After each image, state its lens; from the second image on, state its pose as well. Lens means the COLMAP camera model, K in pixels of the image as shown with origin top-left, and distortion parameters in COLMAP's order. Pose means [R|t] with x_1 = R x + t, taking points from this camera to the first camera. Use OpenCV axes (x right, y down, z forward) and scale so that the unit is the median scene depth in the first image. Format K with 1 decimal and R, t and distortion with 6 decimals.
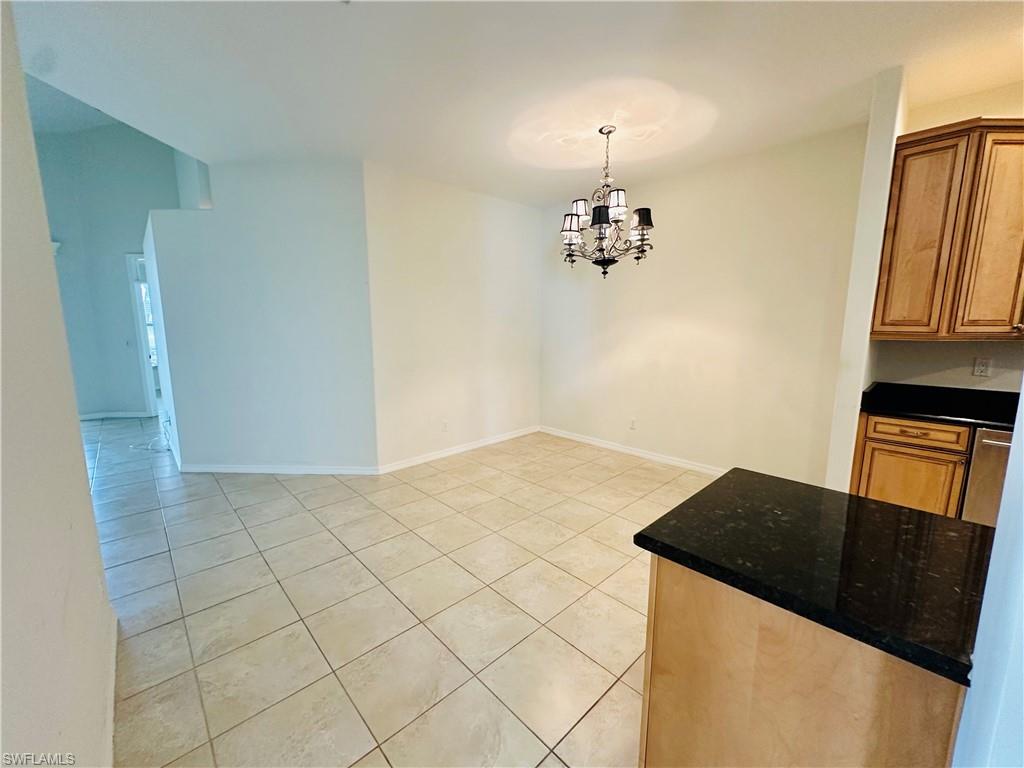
lens RADIAL K [[409.5, 0, 512.4], [0, 409.5, 385.2], [0, 0, 1]] dist [-0.000306, -0.000201]
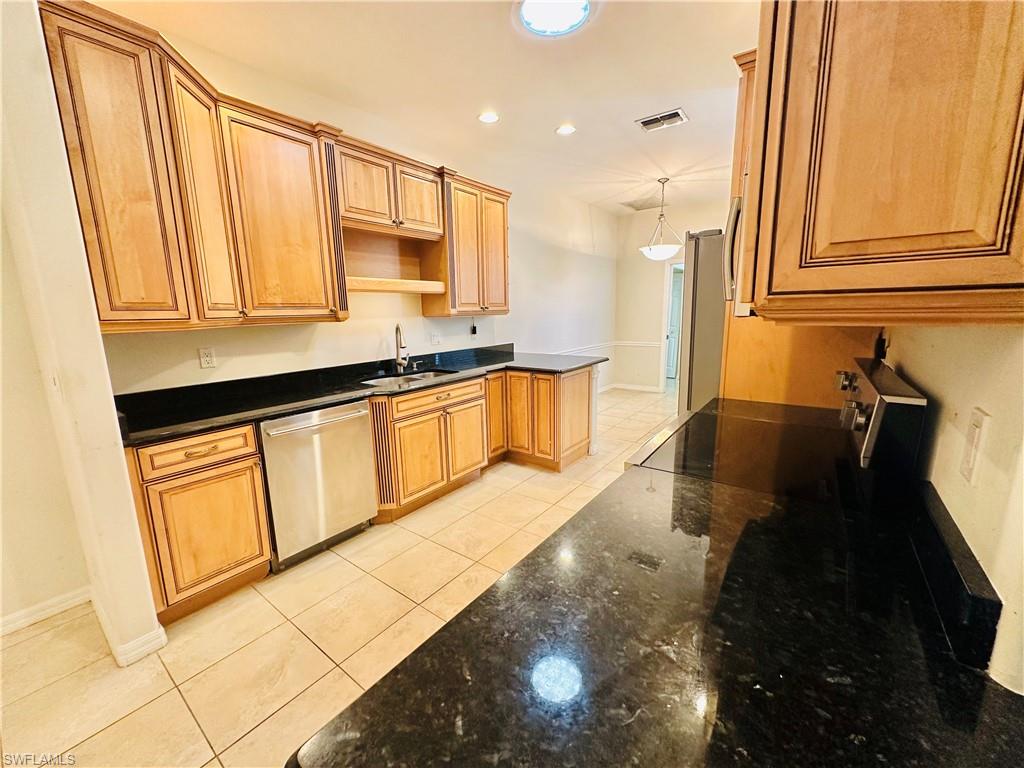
lens RADIAL K [[409.5, 0, 512.4], [0, 409.5, 385.2], [0, 0, 1]] dist [-0.000306, -0.000201]
pose [[-0.175603, -0.176239, 0.968558, 0.165336], [0.164629, 0.964734, 0.205391, -0.066036], [-0.970598, 0.195520, -0.140396, 0.535931]]
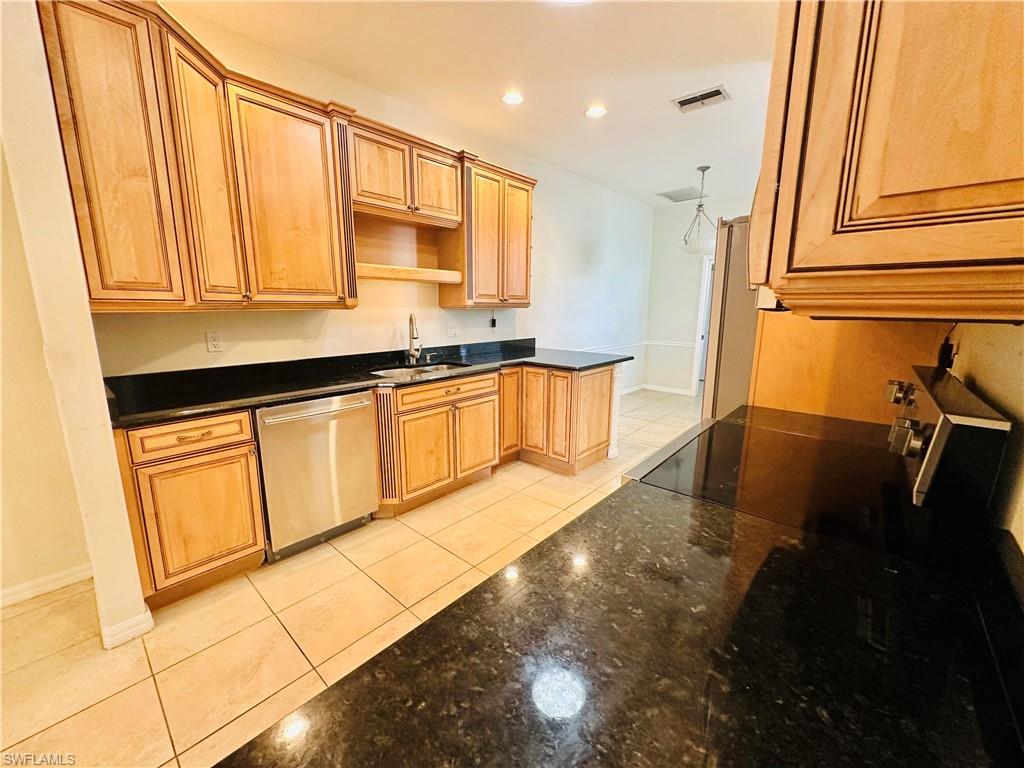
lens RADIAL K [[409.5, 0, 512.4], [0, 409.5, 385.2], [0, 0, 1]] dist [-0.000306, -0.000201]
pose [[-0.091922, -0.191990, 0.977082, 0.218720], [0.141534, 0.968755, 0.203669, -0.045816], [-0.985656, 0.157012, -0.061877, 0.471718]]
